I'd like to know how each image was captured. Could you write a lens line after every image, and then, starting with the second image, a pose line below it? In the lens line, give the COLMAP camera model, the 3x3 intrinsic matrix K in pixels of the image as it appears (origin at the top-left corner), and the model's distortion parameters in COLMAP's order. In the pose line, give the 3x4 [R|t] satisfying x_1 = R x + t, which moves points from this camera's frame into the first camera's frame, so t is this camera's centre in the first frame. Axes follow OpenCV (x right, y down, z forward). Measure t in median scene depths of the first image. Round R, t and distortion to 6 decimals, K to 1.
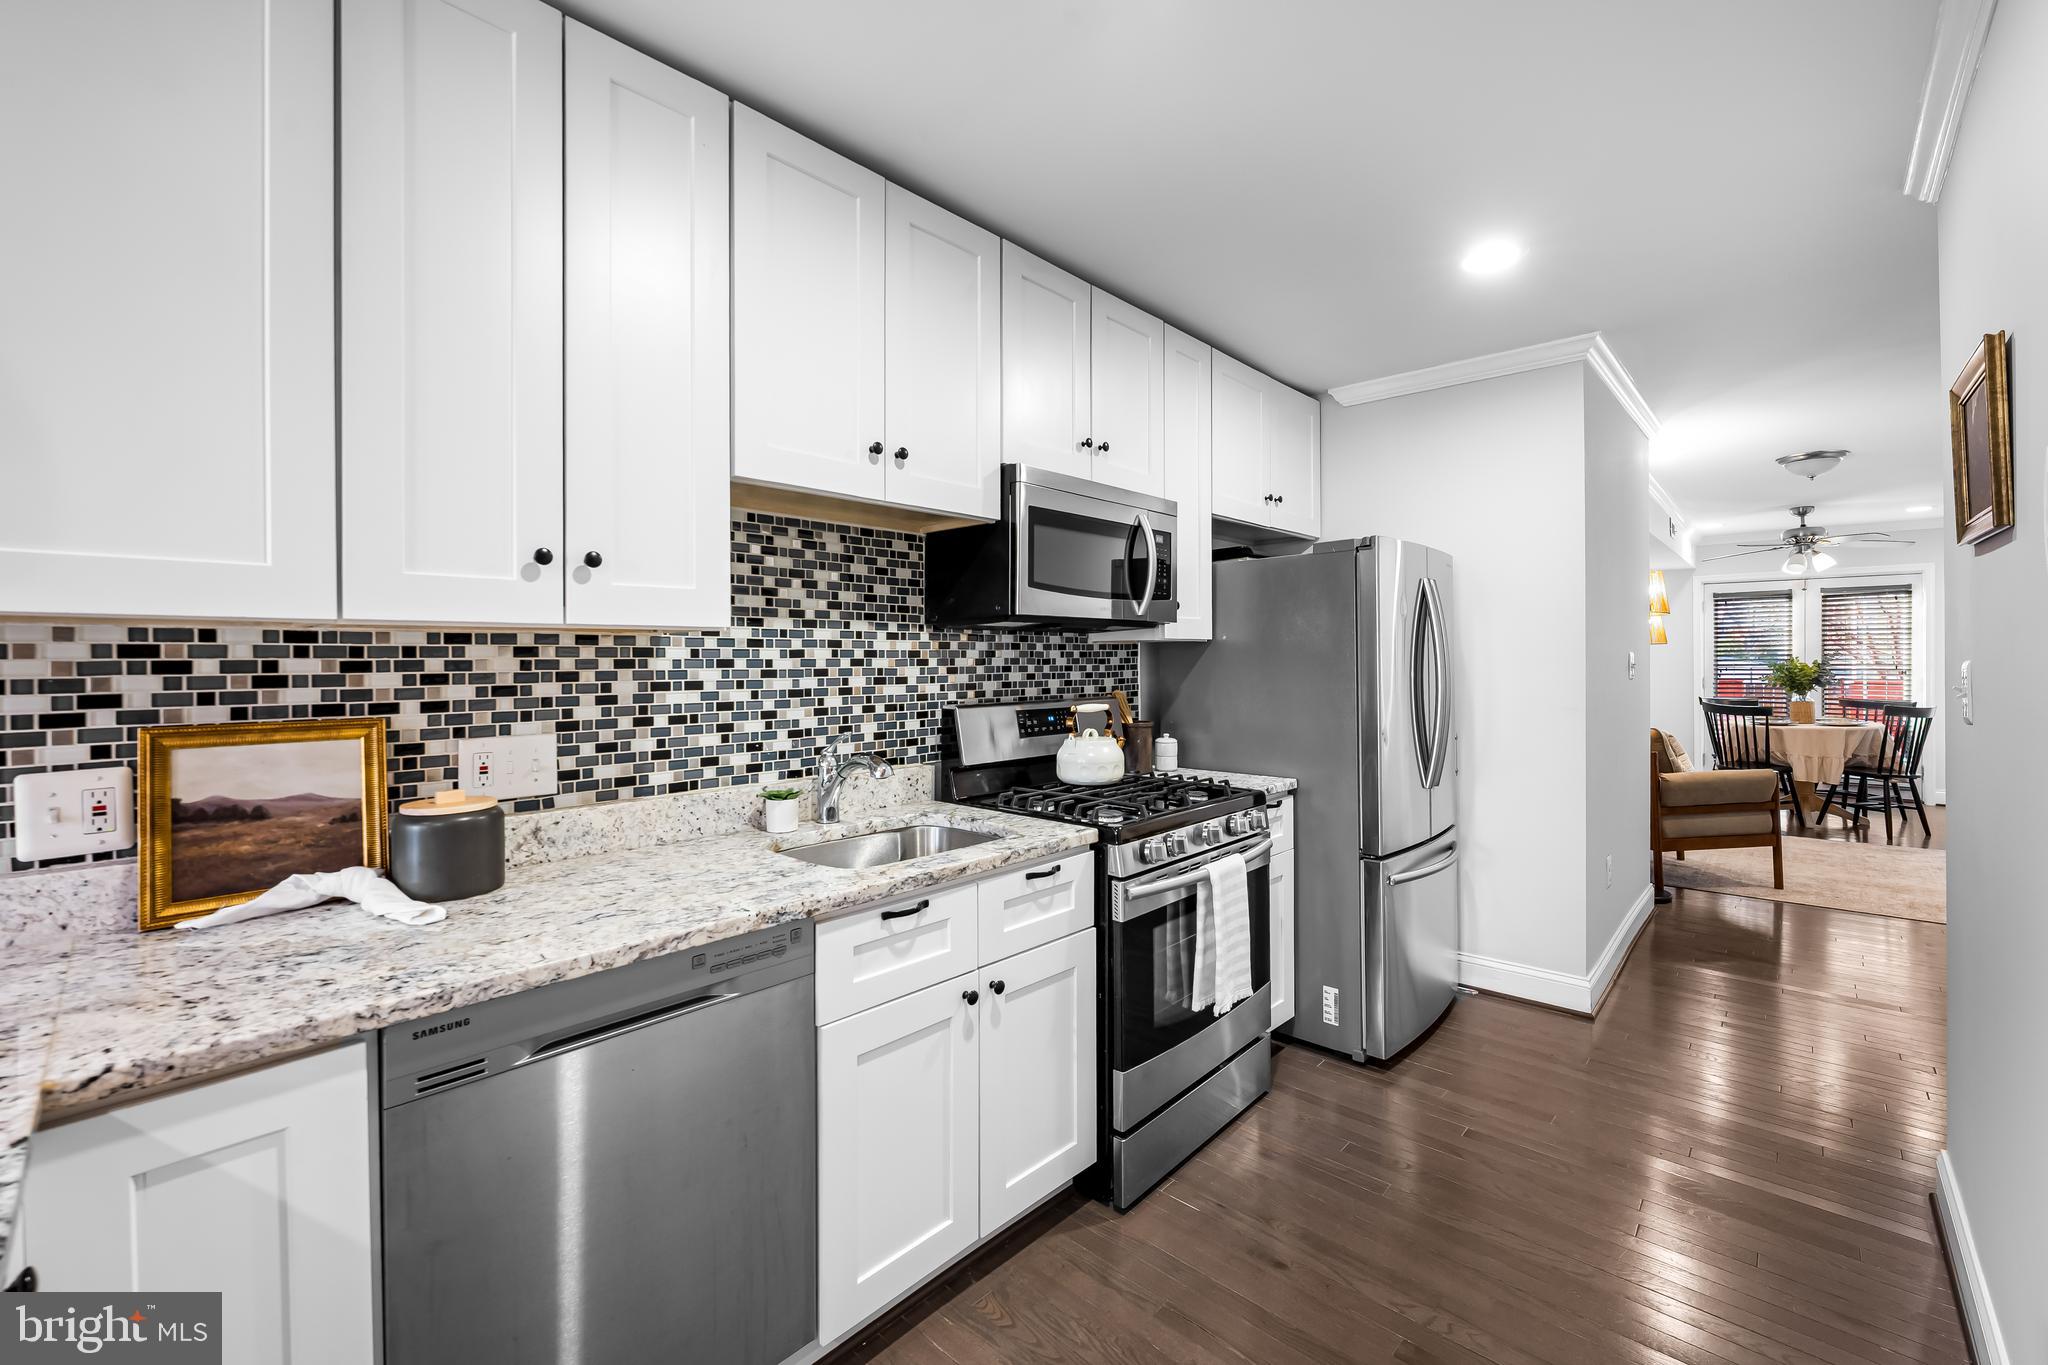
lens RADIAL K [[836.7, 0, 1030.1], [0, 836.7, 657.4], [0, 0, 1]] dist [-0.004758, -0.000204]
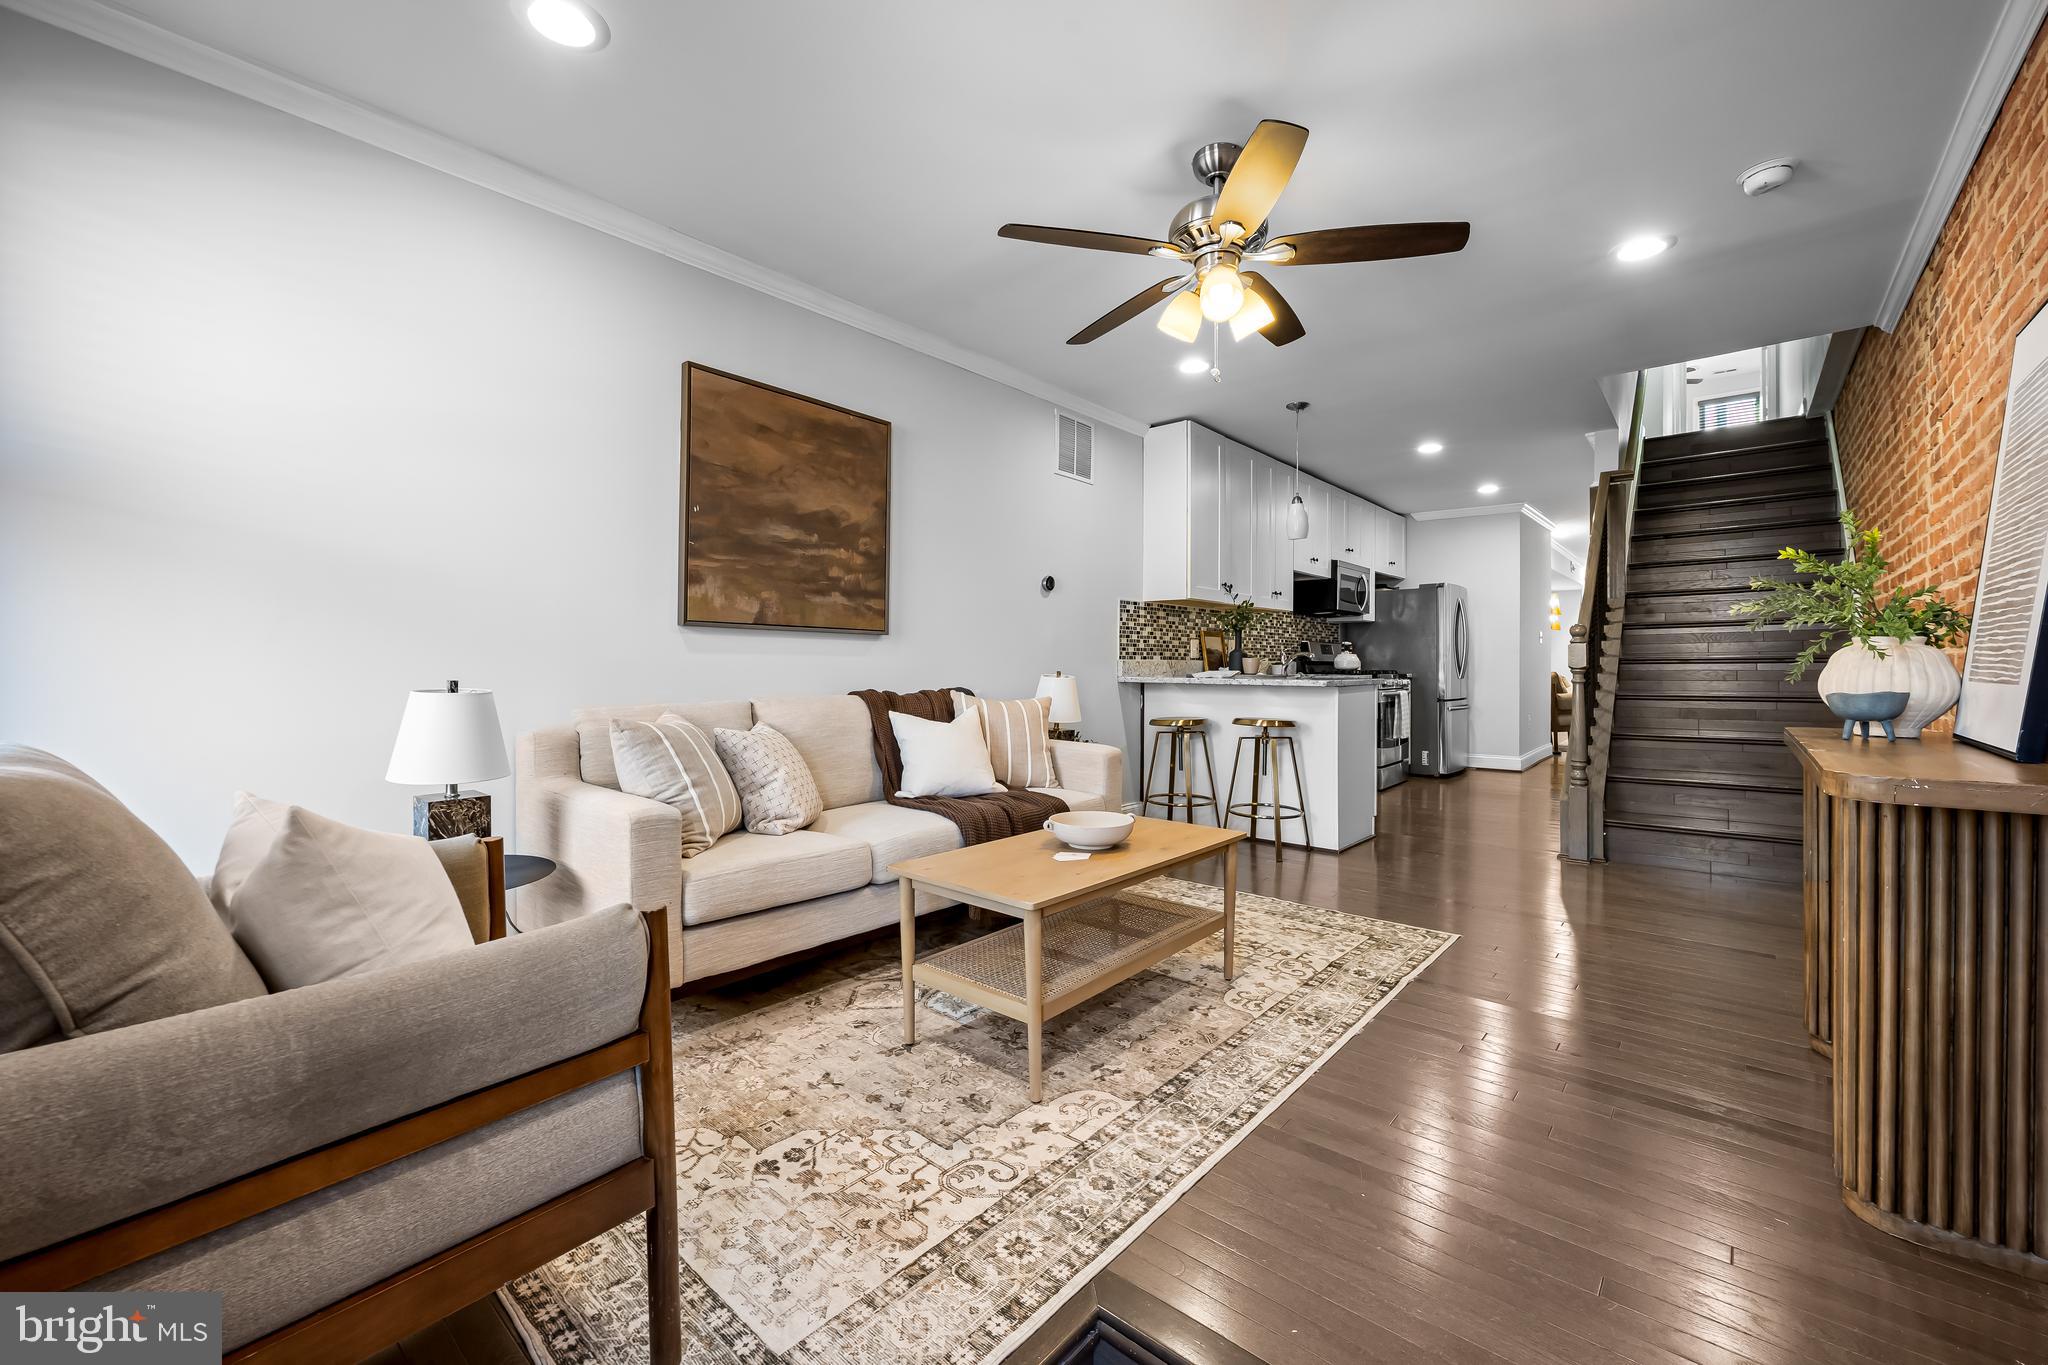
lens RADIAL K [[824.4, 0, 1027.8], [0, 824.4, 667.1], [0, 0, 1]] dist [-0.003089, 0.000113]
pose [[0.999106, 0.007037, 0.041680, -1.272402], [-0.007215, 0.999966, 0.004116, 0.155666], [-0.041650, -0.004413, 0.999123, -1.963830]]
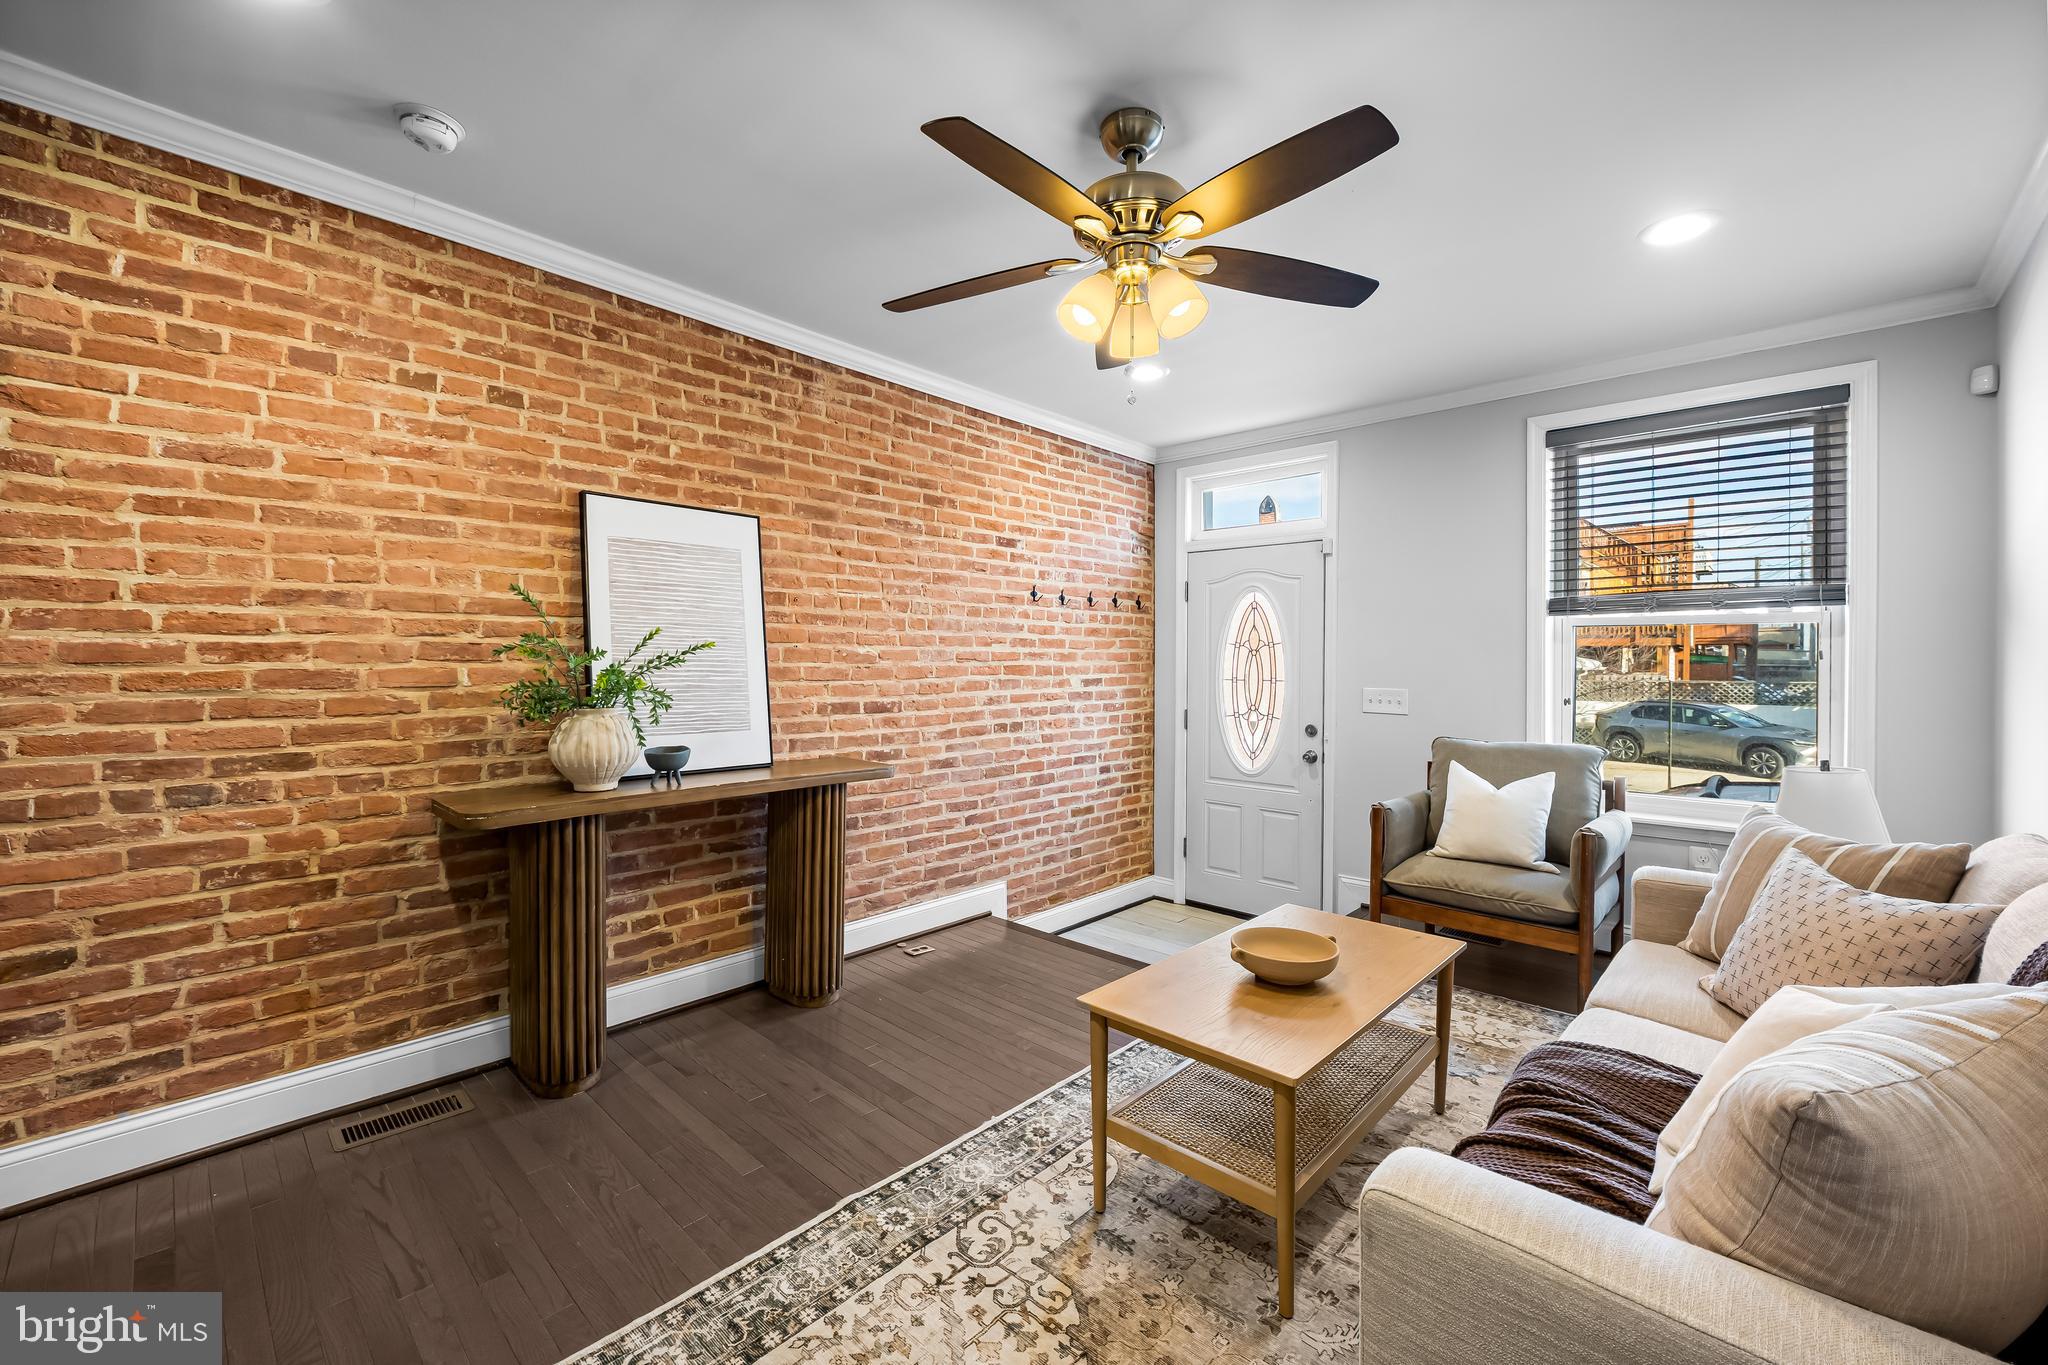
lens RADIAL K [[824.4, 0, 1027.8], [0, 824.4, 667.1], [0, 0, 1]] dist [-0.003089, 0.000113]
pose [[-0.999975, -0.001851, -0.006827, -0.856486], [-0.001901, 0.999971, 0.007419, 0.055542], [0.006813, 0.007432, -0.999949, 0.011312]]
